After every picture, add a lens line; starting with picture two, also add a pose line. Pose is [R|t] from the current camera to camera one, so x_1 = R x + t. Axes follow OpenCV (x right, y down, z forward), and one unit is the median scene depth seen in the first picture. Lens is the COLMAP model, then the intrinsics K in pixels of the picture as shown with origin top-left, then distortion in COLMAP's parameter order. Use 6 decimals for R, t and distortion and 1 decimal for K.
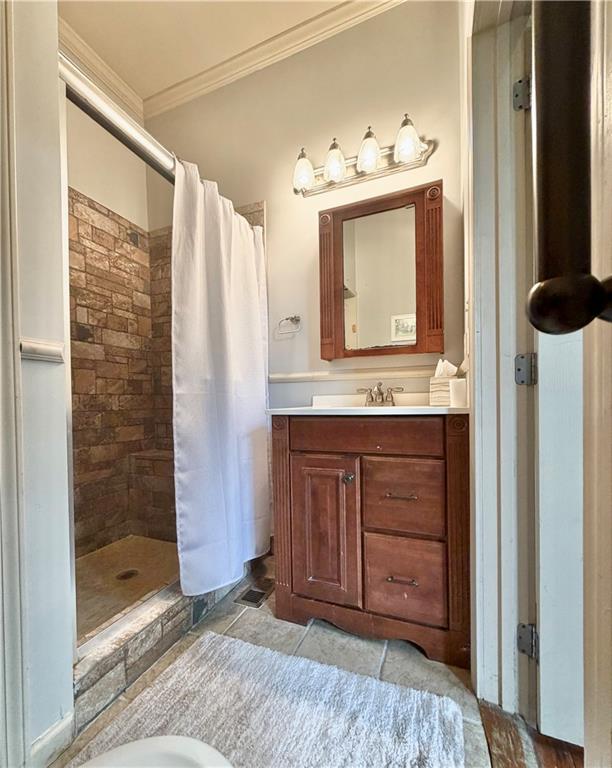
lens RADIAL K [[331.5, 0, 305.1], [0, 331.5, 407.4], [0, 0, 1]] dist [0.000682, 0.000061]
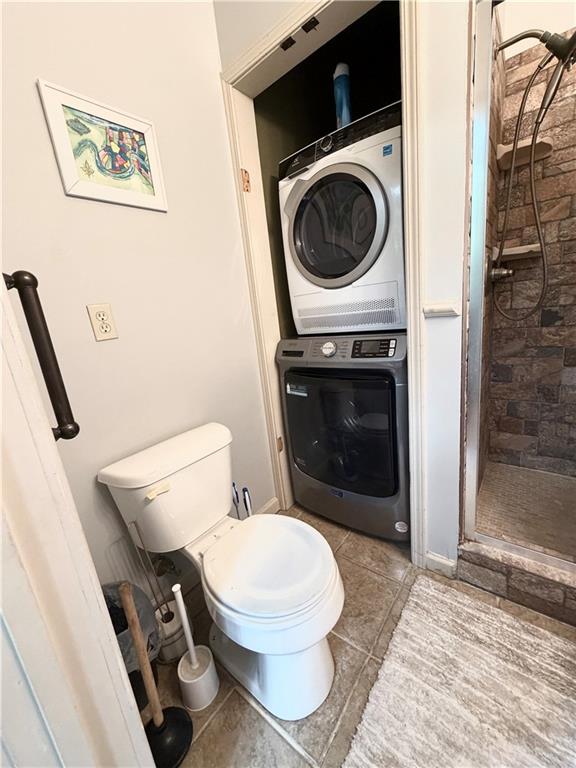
lens RADIAL K [[307.8, 0, 289.0], [0, 307.8, 382.8], [0, 0, 1]] dist [0.001710, 0.000355]
pose [[-0.281738, 0.268598, -0.921129, 0.449565], [0.101550, 0.962973, 0.249740, -0.204161], [0.954102, -0.023179, -0.298582, 0.636289]]
